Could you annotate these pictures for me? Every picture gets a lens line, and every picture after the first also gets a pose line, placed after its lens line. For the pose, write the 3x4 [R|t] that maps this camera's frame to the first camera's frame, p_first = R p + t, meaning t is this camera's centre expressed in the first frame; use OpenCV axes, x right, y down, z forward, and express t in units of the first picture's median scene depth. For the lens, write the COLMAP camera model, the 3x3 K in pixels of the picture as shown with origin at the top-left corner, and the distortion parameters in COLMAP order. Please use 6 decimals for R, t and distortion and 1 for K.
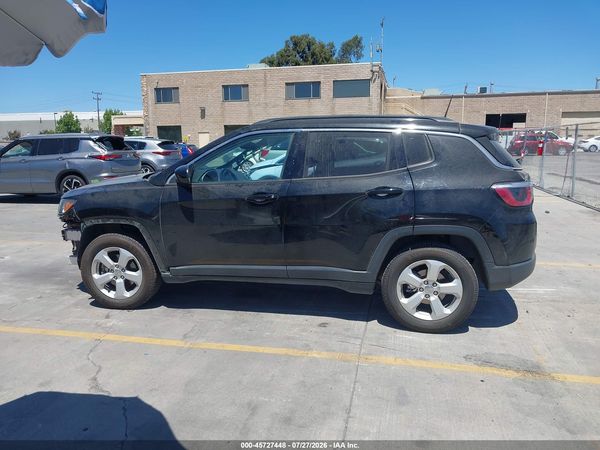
lens RADIAL K [[475.8, 0, 298.0], [0, 475.8, 225.0], [0, 0, 1]] dist [0.026676, -0.031094]
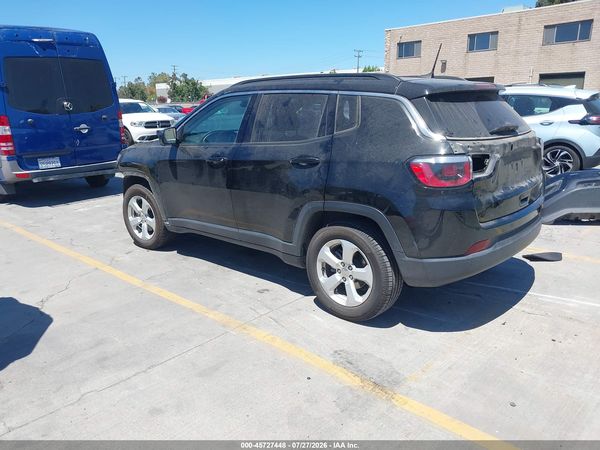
lens RADIAL K [[475.8, 0, 295.2], [0, 475.8, 223.2], [0, 0, 1]] dist [0.026676, -0.031094]
pose [[0.864624, 0.113367, -0.489462, 0.625474], [-0.071130, 0.992018, 0.104116, -0.043595], [0.497359, -0.055206, 0.865787, 0.185690]]
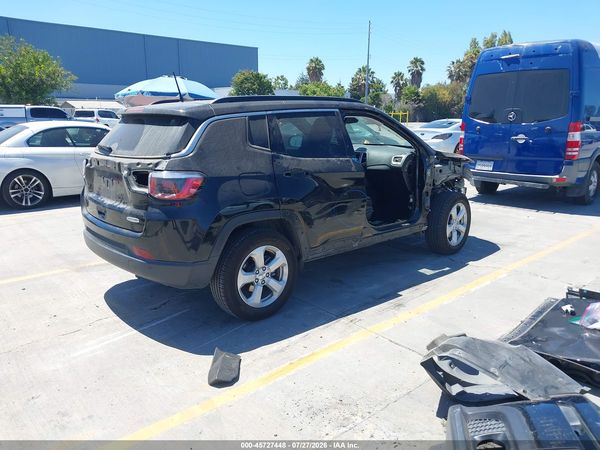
lens RADIAL K [[475.8, 0, 289.4], [0, 475.8, 216.4], [0, 0, 1]] dist [0.026676, -0.031094]
pose [[-0.593767, 0.178333, -0.784626, 1.098400], [-0.134985, 0.939235, 0.315622, -0.381163], [0.793234, 0.293319, -0.533614, 1.996171]]
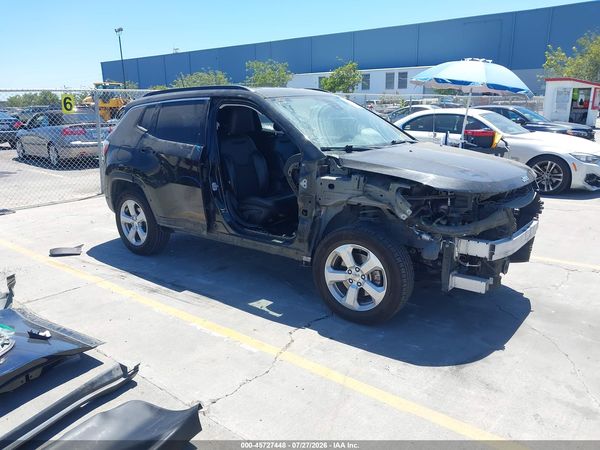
lens RADIAL K [[475.8, 0, 300.3], [0, 475.8, 221.1], [0, 0, 1]] dist [0.026676, -0.031094]
pose [[-0.899222, -0.083107, 0.429526, -0.623439], [0.096701, 0.919751, 0.380405, -0.421699], [-0.426671, 0.383604, -0.819024, 2.374361]]
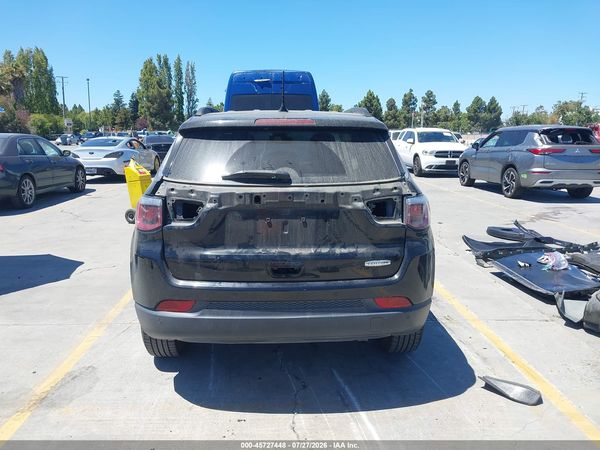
lens RADIAL K [[475.8, 0, 295.4], [0, 475.8, 225.1], [0, 0, 1]] dist [0.026676, -0.031094]
pose [[0.258705, 0.192926, -0.946494, 1.172546], [-0.174755, 0.973031, 0.150569, -0.189284], [0.950017, 0.126451, 0.285443, 0.977129]]
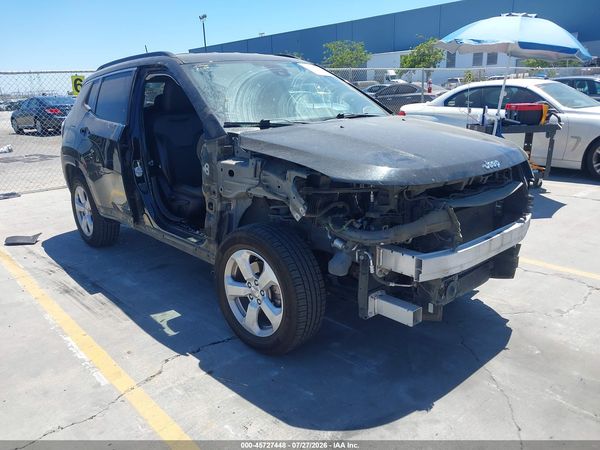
lens RADIAL K [[475.8, 0, 300.0], [0, 475.8, 223.0], [0, 0, 1]] dist [0.026676, -0.031094]
pose [[-0.809250, -0.119005, 0.575284, -0.779959], [0.146242, 0.907630, 0.393473, -0.323980], [-0.568971, 0.402548, -0.717096, 2.046493]]
